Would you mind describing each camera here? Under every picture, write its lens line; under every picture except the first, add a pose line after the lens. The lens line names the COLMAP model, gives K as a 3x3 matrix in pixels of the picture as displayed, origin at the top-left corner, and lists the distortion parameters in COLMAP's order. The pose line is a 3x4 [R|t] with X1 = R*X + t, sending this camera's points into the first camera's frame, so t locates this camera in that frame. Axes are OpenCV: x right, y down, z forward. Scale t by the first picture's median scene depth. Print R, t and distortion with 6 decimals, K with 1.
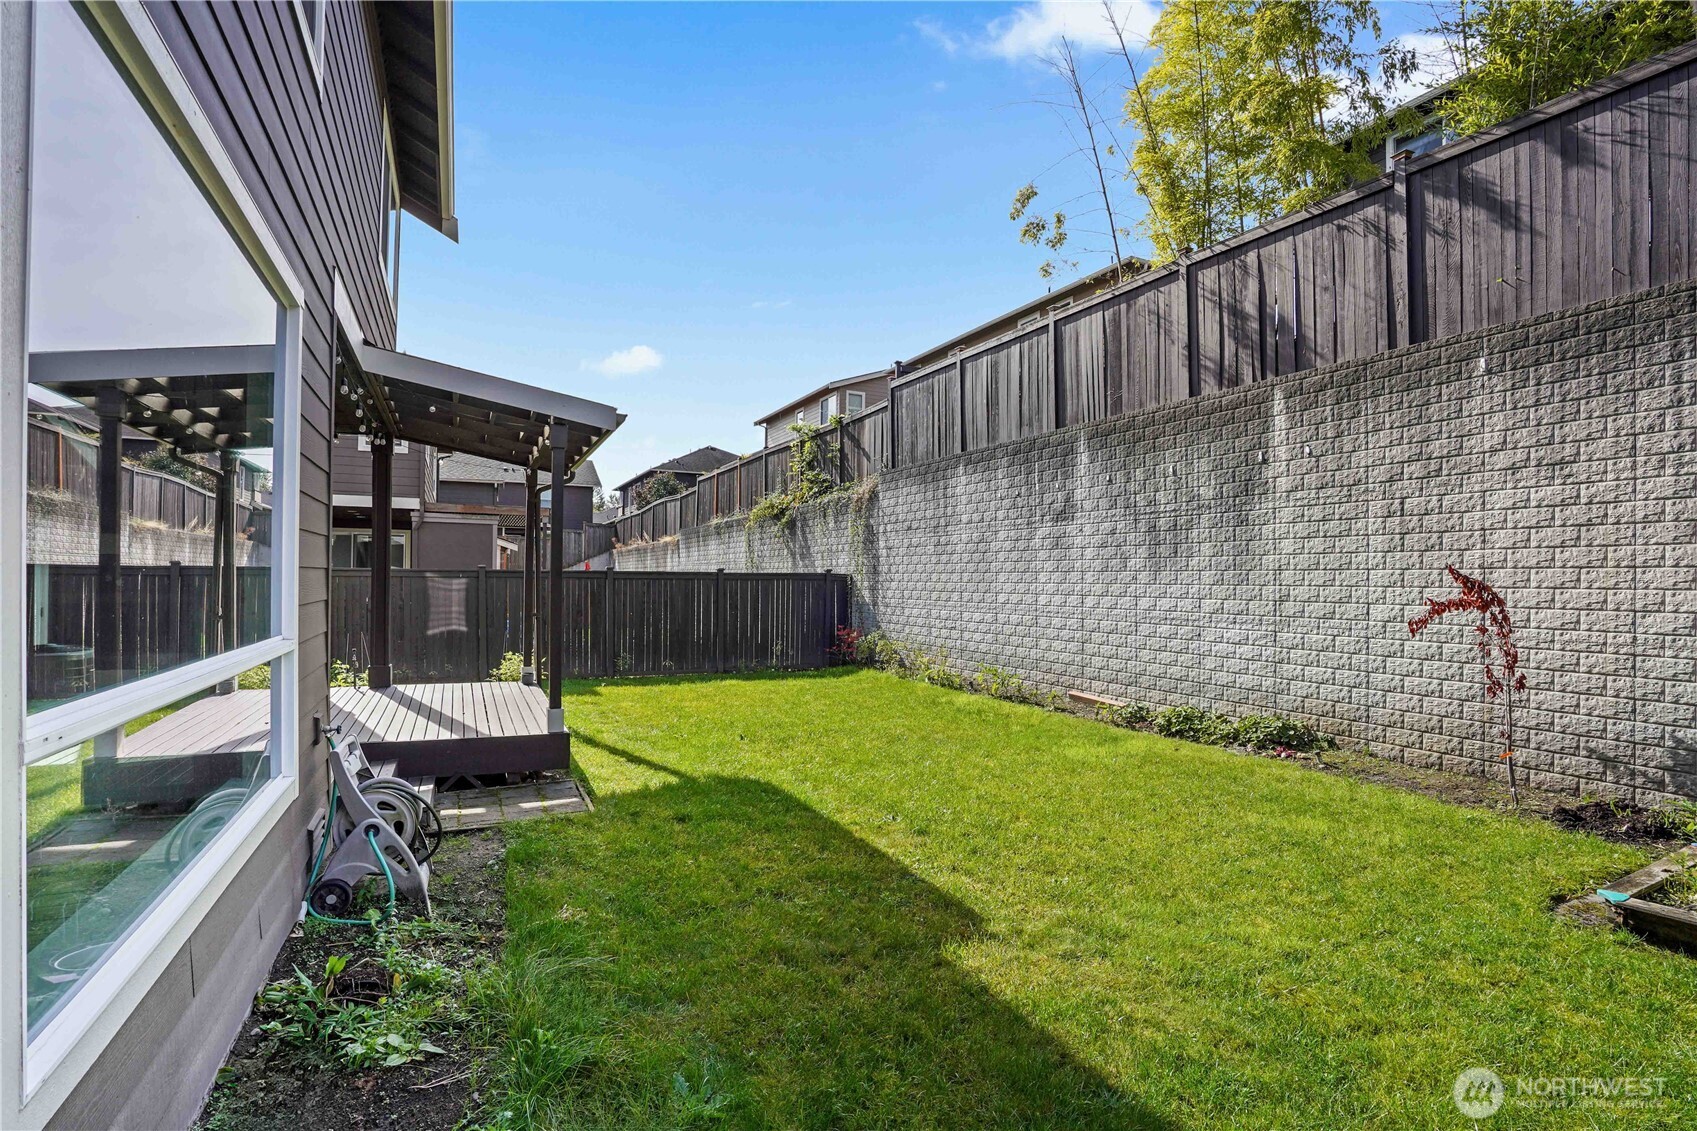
lens RADIAL K [[793.0, 0, 870.3], [0, 793.0, 585.9], [0, 0, 1]] dist [-0.049809, 0.017629]
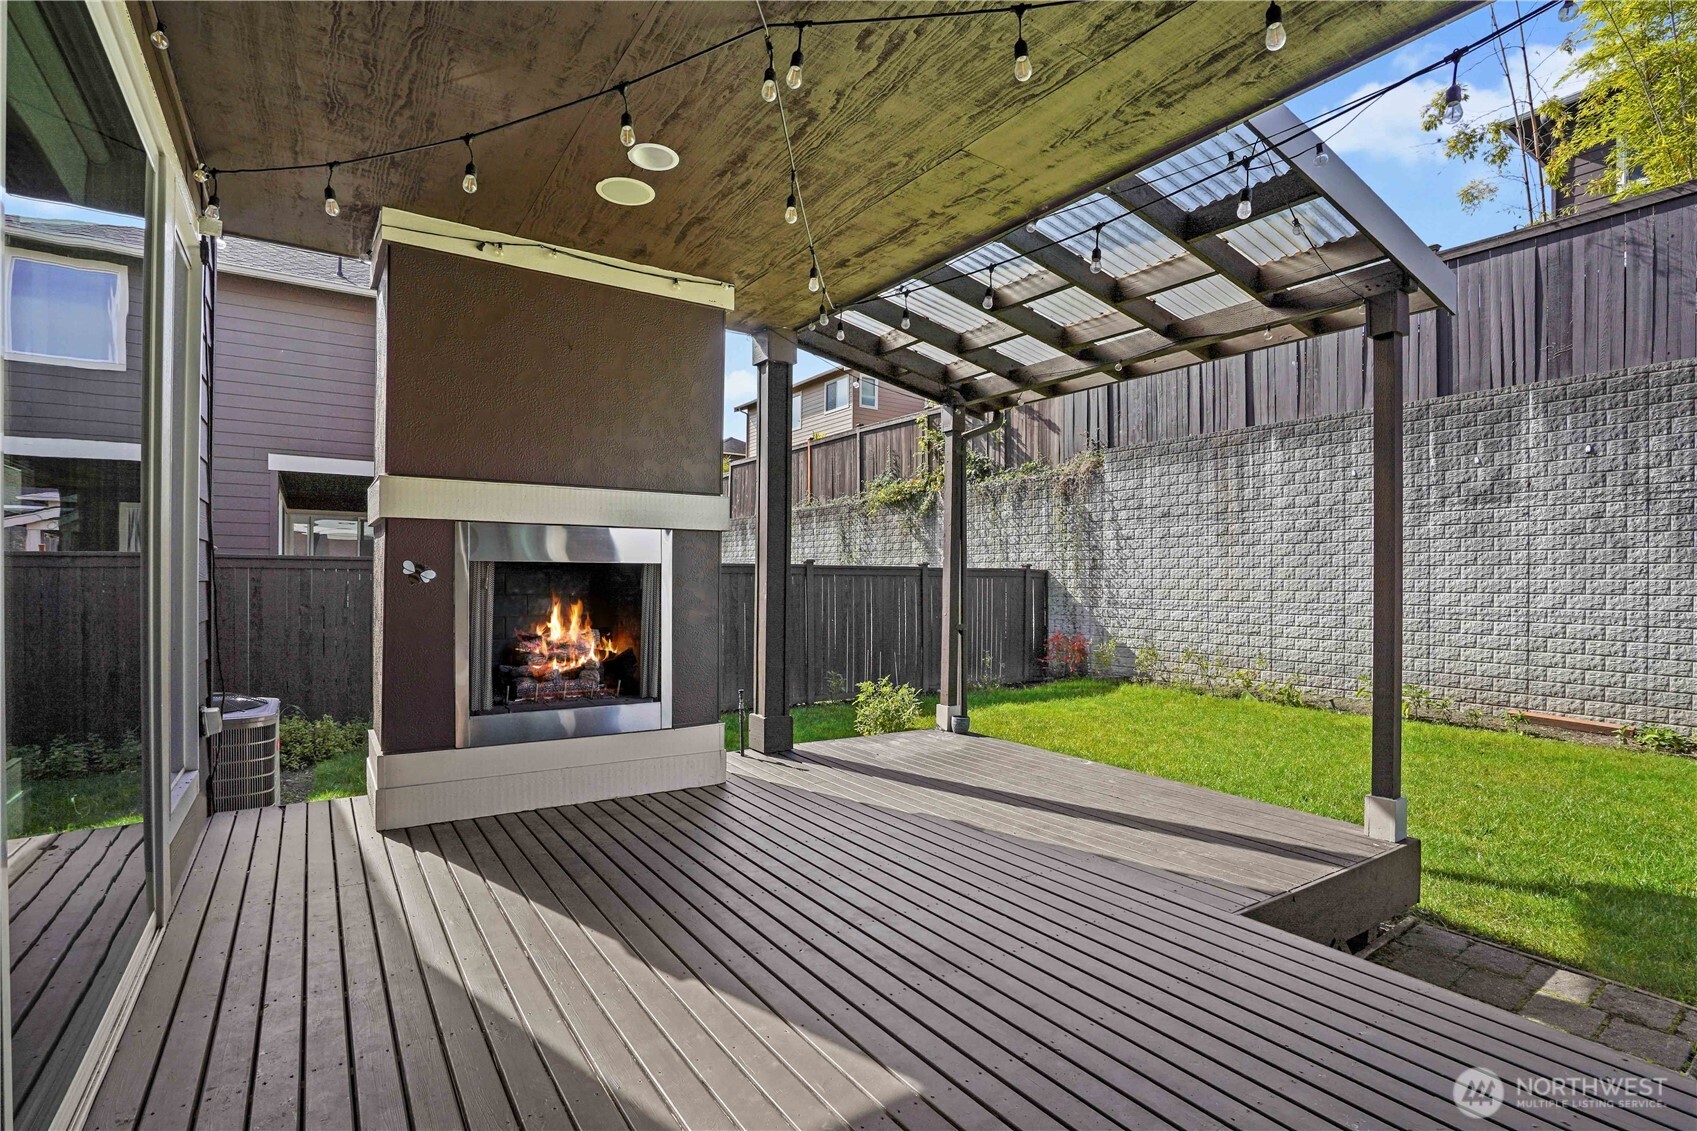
lens RADIAL K [[793.0, 0, 832.1], [0, 793.0, 585.8], [0, 0, 1]] dist [-0.049809, 0.017629]
pose [[0.994500, 0.008839, 0.104366, -0.634420], [-0.008268, 0.999948, -0.005908, 0.017302], [-0.104413, 0.005012, 0.994521, 0.341209]]
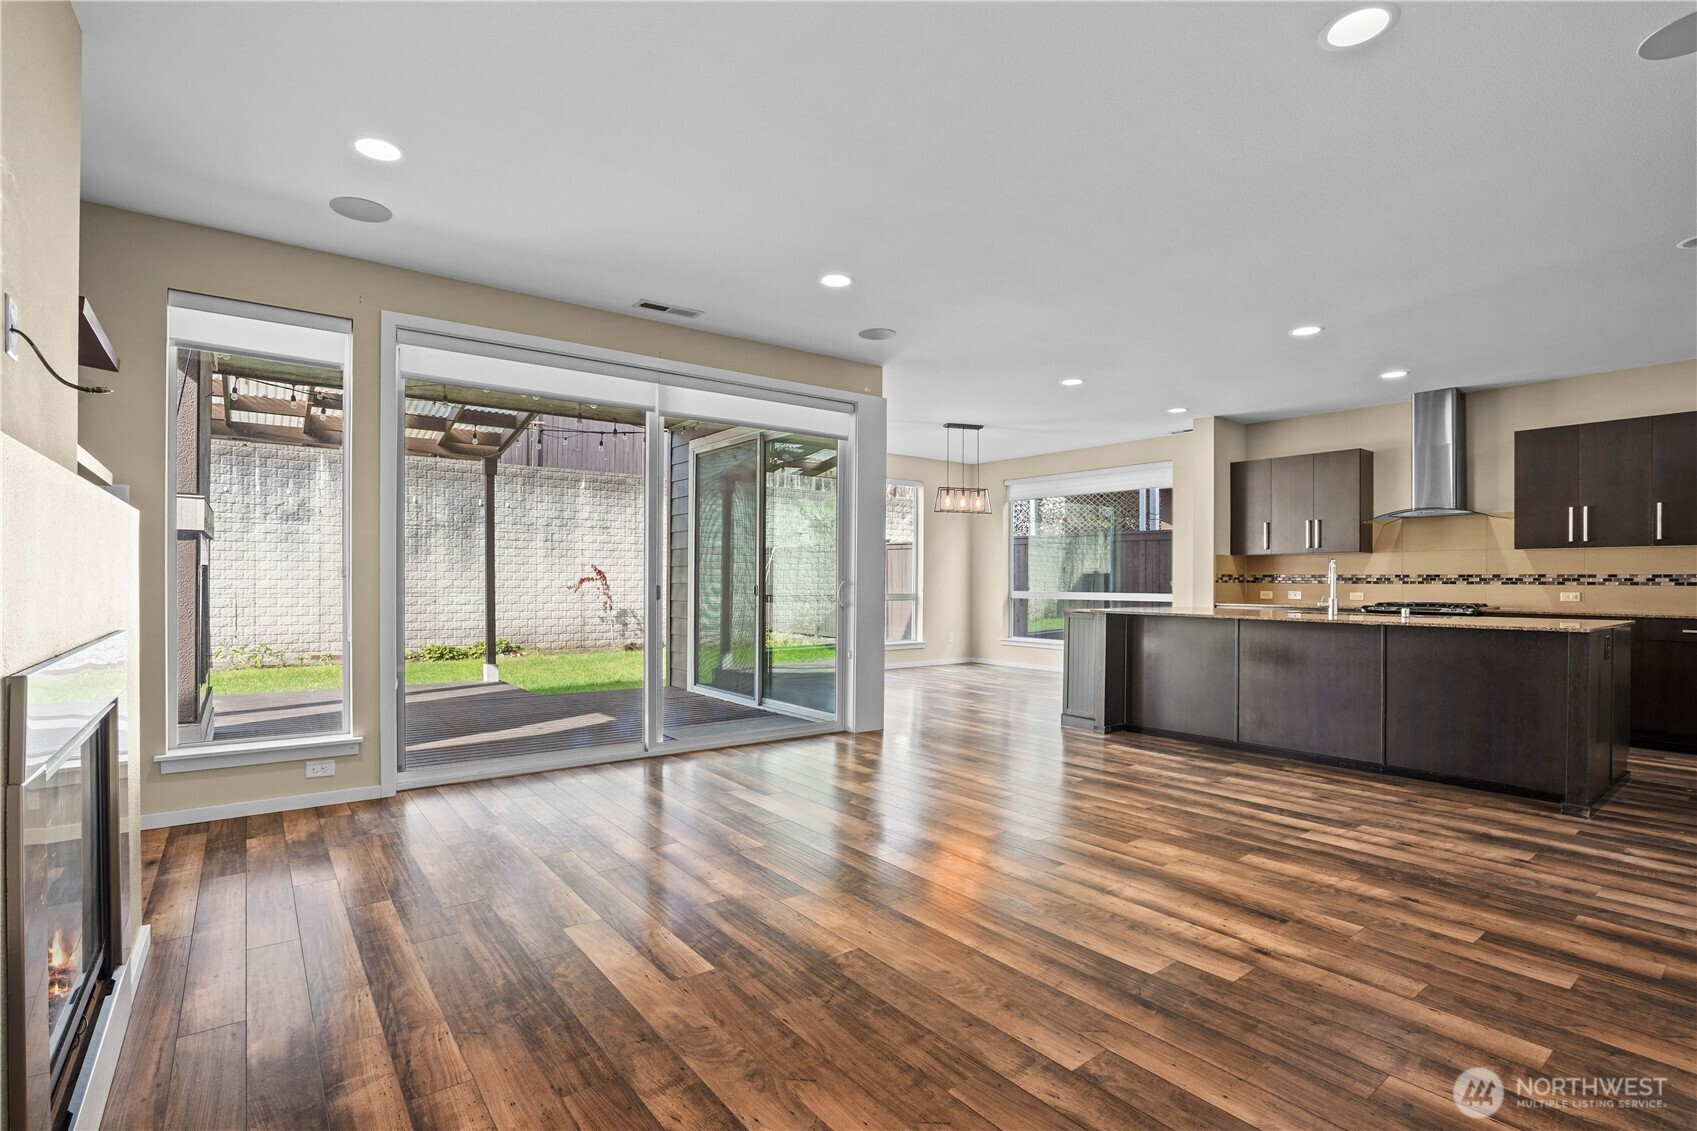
lens RADIAL K [[793.0, 0, 842.2], [0, 793.0, 577.8], [0, 0, 1]] dist [-0.049809, 0.017629]
pose [[-0.193852, -0.004964, 0.981018, -1.395287], [0.003493, 0.999977, 0.005750, 0.005388], [-0.981024, 0.004541, -0.193831, 0.480755]]
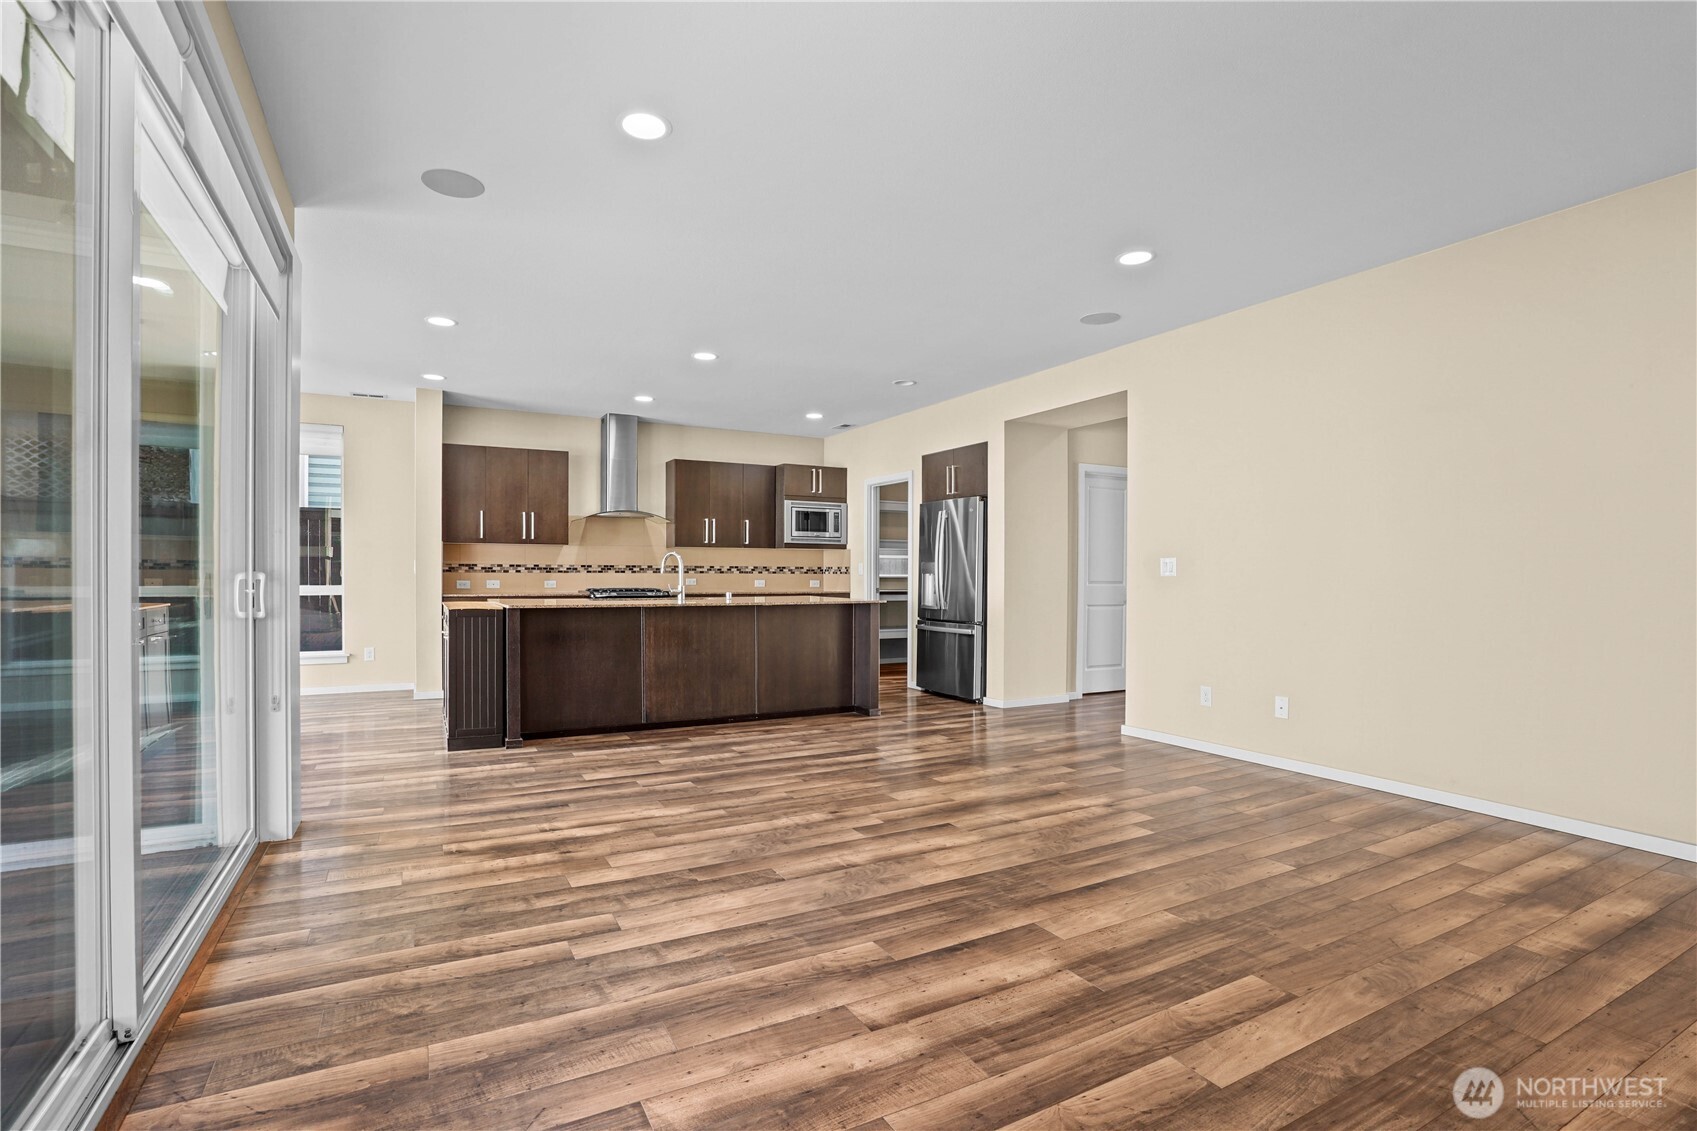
lens RADIAL K [[793.0, 0, 831.0], [0, 793.0, 576.7], [0, 0, 1]] dist [-0.049809, 0.017629]
pose [[-0.999392, -0.011002, -0.033074, -0.974752], [-0.011492, 0.999826, 0.014671, 0.005704], [0.032907, 0.015042, -0.999345, 0.723447]]
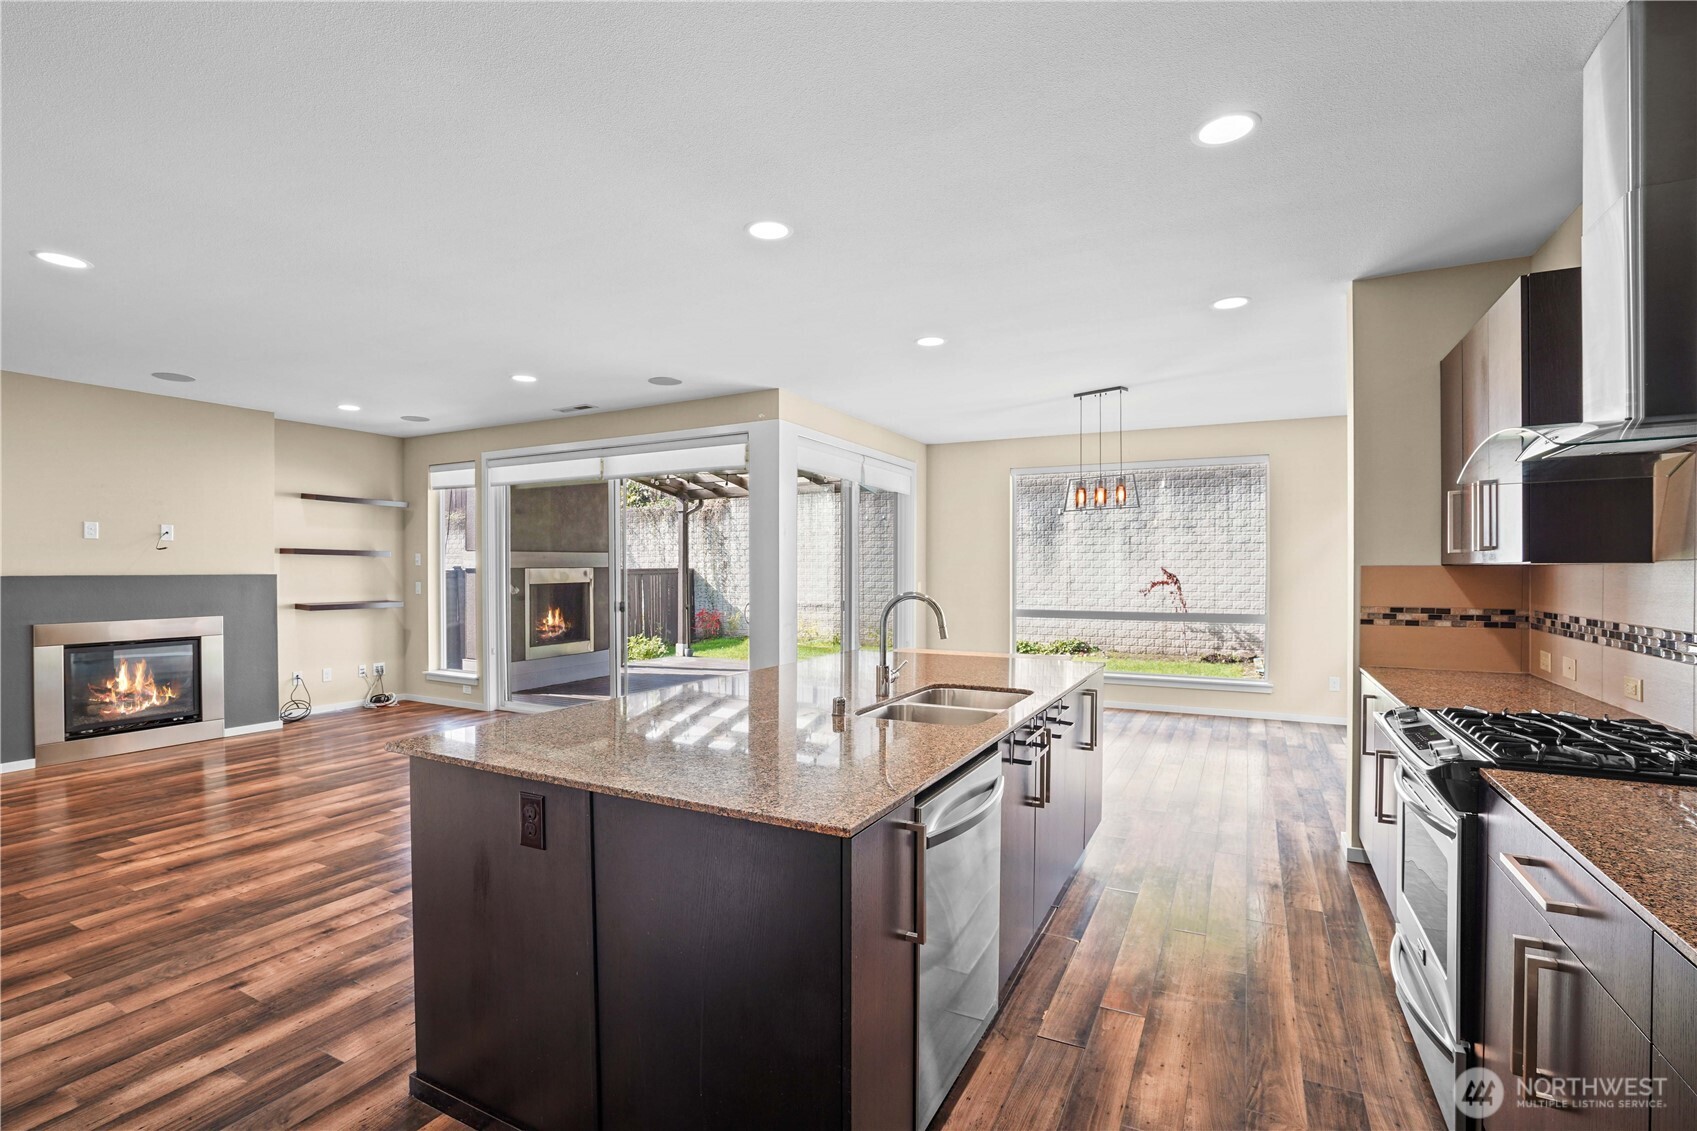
lens RADIAL K [[793.0, 0, 838.1], [0, 793.0, 577.3], [0, 0, 1]] dist [-0.049809, 0.017629]
pose [[0.811044, -0.012602, 0.584850, -1.078199], [0.010709, 0.999920, 0.006696, -0.014227], [-0.584888, 0.000832, 0.811114, -0.297613]]
